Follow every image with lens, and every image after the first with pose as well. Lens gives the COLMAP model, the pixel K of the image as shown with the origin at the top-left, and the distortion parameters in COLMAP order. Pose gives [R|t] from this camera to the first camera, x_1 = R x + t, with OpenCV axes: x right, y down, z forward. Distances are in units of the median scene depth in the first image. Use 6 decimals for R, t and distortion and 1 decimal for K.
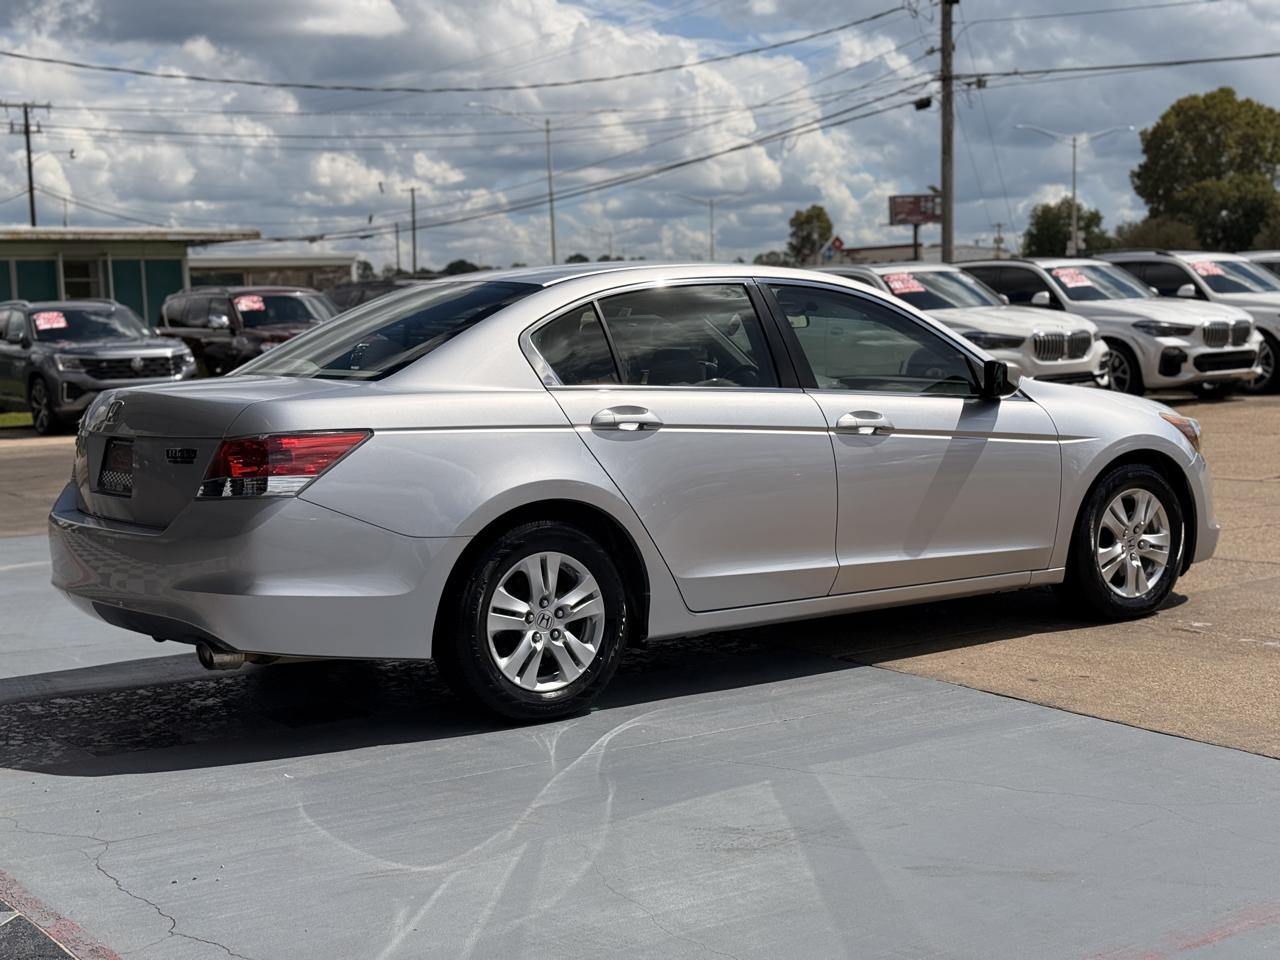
lens RADIAL K [[1765.7, 0, 655.1], [0, 1765.7, 482.3], [0, 0, 1]] dist [0.186376, -0.323528]
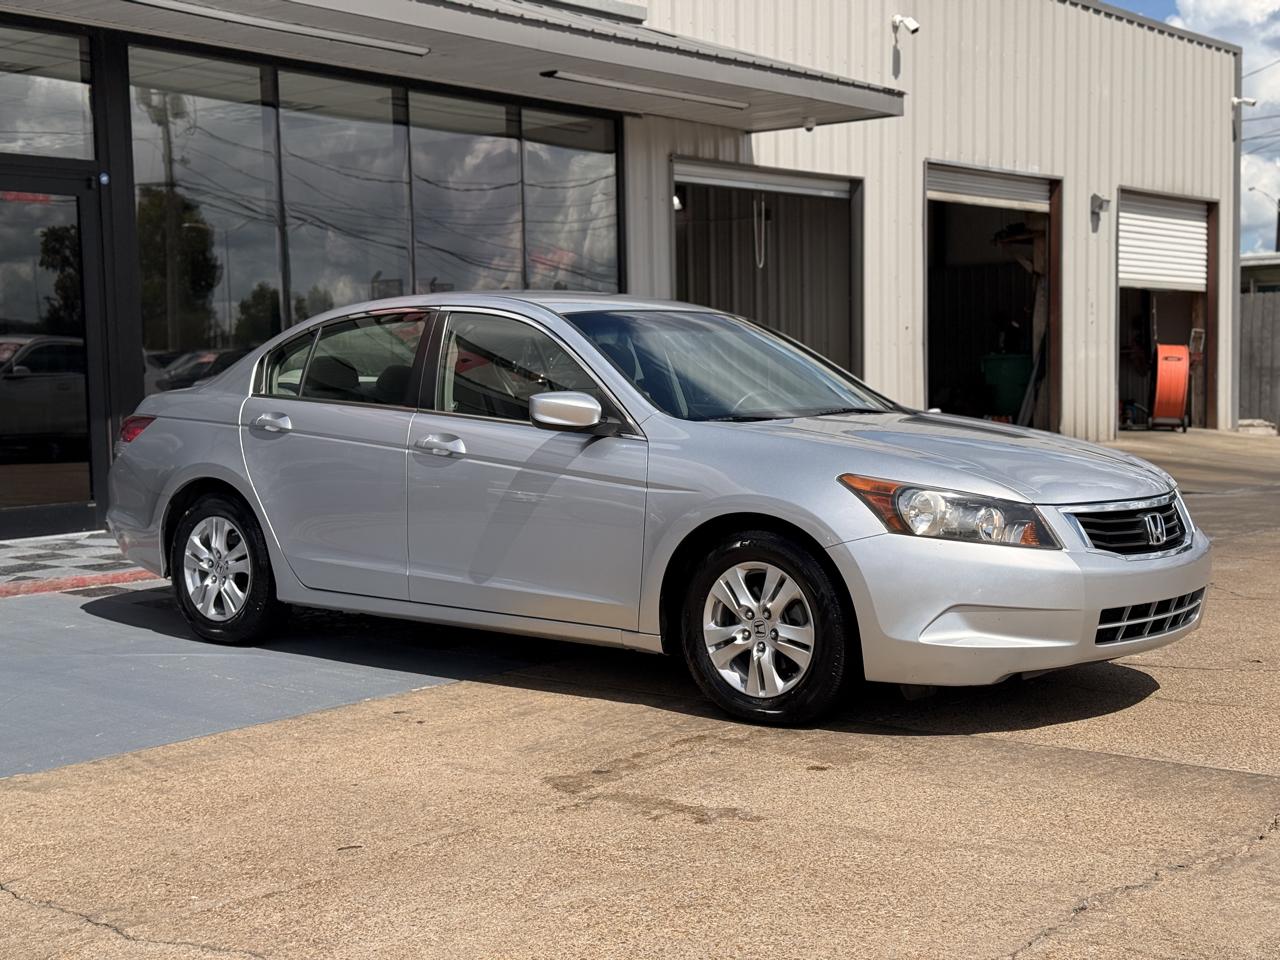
lens RADIAL K [[1766.2, 0, 640.0], [0, 1766.2, 480.0], [0, 0, 1]] dist [0.216784, -0.547963]
pose [[0.243708, 0.087107, -0.965929, 1.036638], [-0.083748, 0.994128, 0.068520, -0.084552], [0.966226, 0.064195, 0.249572, 0.756835]]
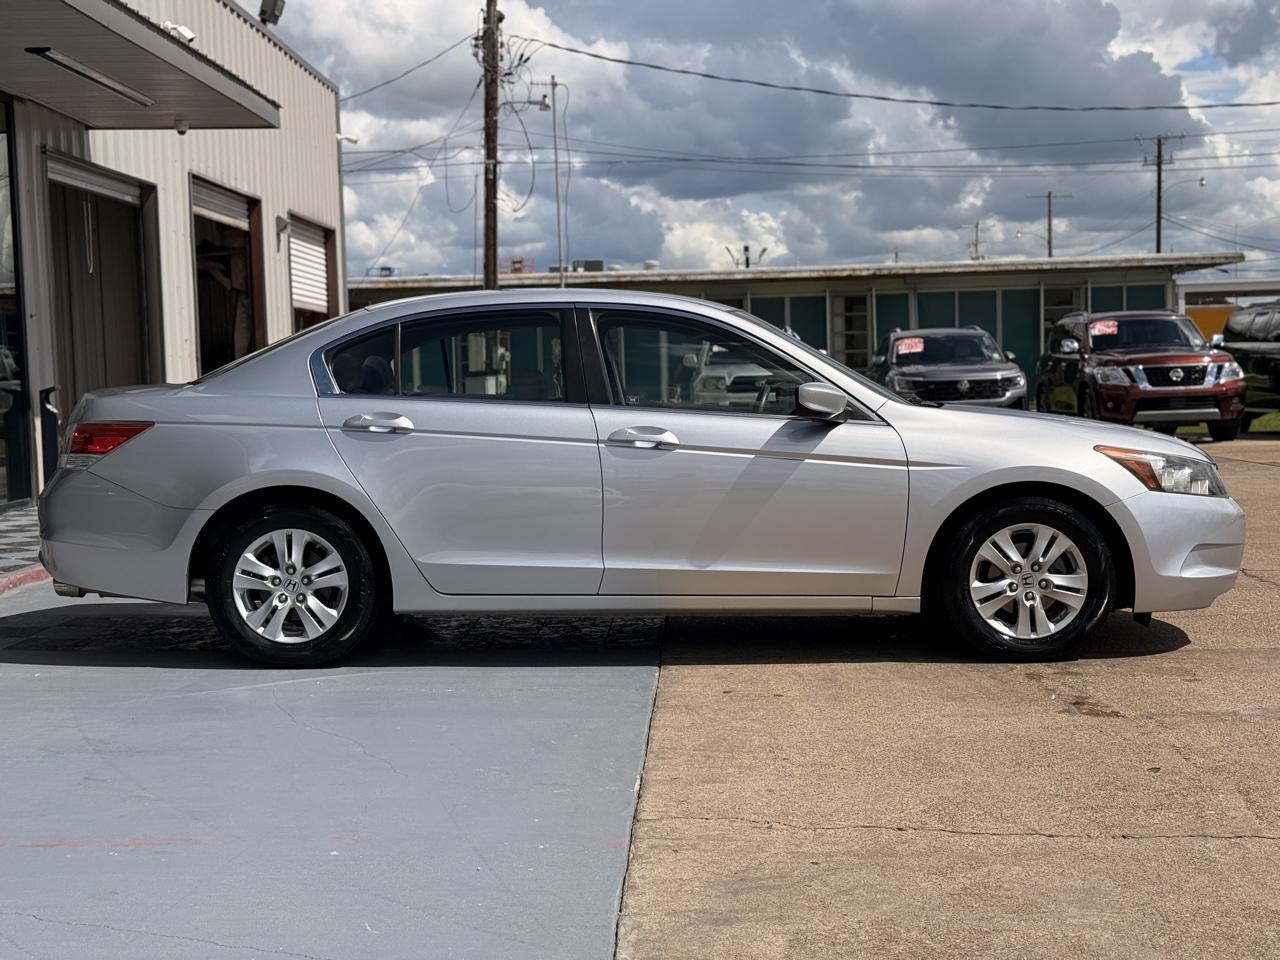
lens RADIAL K [[1766.2, 0, 640.0], [0, 1766.2, 480.0], [0, 0, 1]] dist [0.216784, -0.547963]
pose [[0.794554, 0.050429, -0.605096, 0.681747], [-0.059762, 0.998202, 0.004717, -0.011594], [0.604246, 0.032413, 0.796138, 0.128234]]
